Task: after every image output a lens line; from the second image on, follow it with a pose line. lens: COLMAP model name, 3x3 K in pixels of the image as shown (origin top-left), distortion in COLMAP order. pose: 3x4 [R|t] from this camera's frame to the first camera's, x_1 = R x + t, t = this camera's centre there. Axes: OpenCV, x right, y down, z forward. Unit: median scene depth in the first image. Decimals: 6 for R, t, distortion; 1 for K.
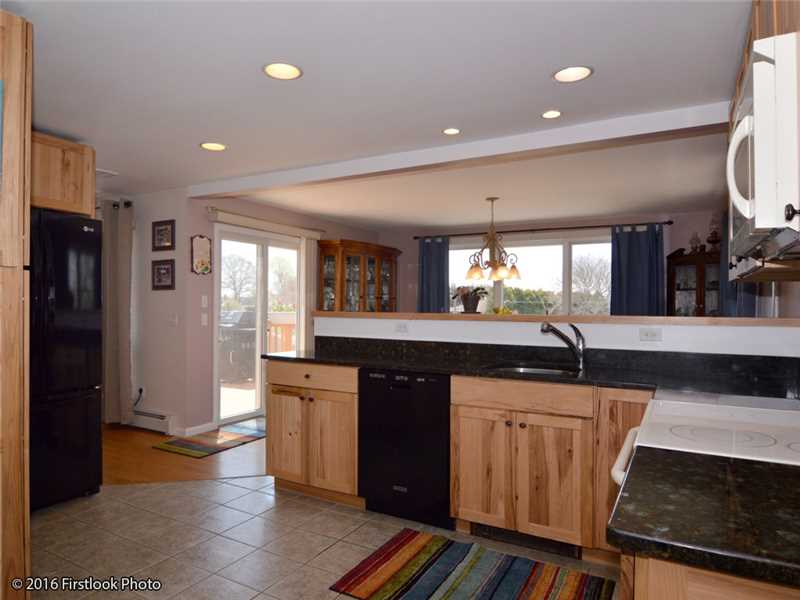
lens RADIAL K [[514.4, 0, 400.0], [0, 514.4, 300.0], [0, 0, 1]] dist [0.002490, 0.000241]
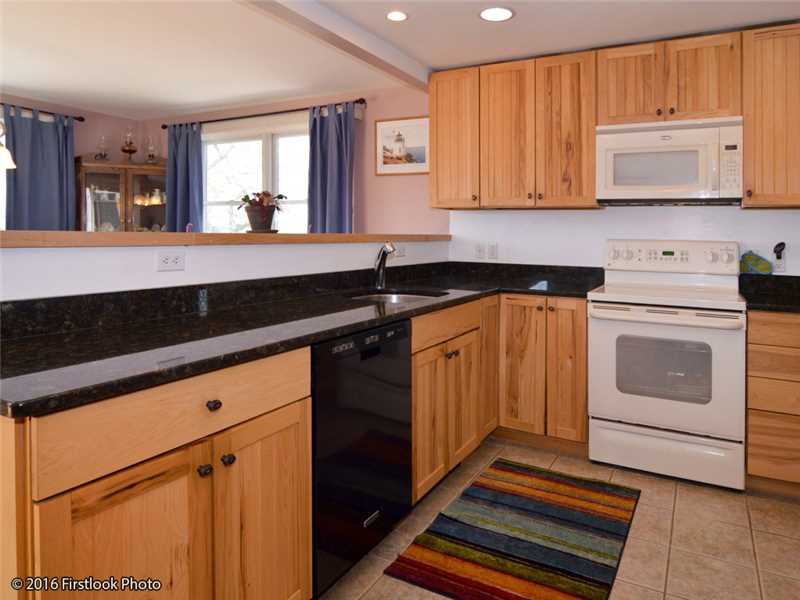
lens RADIAL K [[522.6, 0, 400.5], [0, 522.6, 235.2], [0, 0, 1]] dist [-0.003341, -0.000761]
pose [[-0.000376, -0.009909, 0.999951, -0.549847], [-0.029553, 0.999514, 0.009893, 0.018396], [-0.999563, -0.029548, -0.000668, 0.862421]]
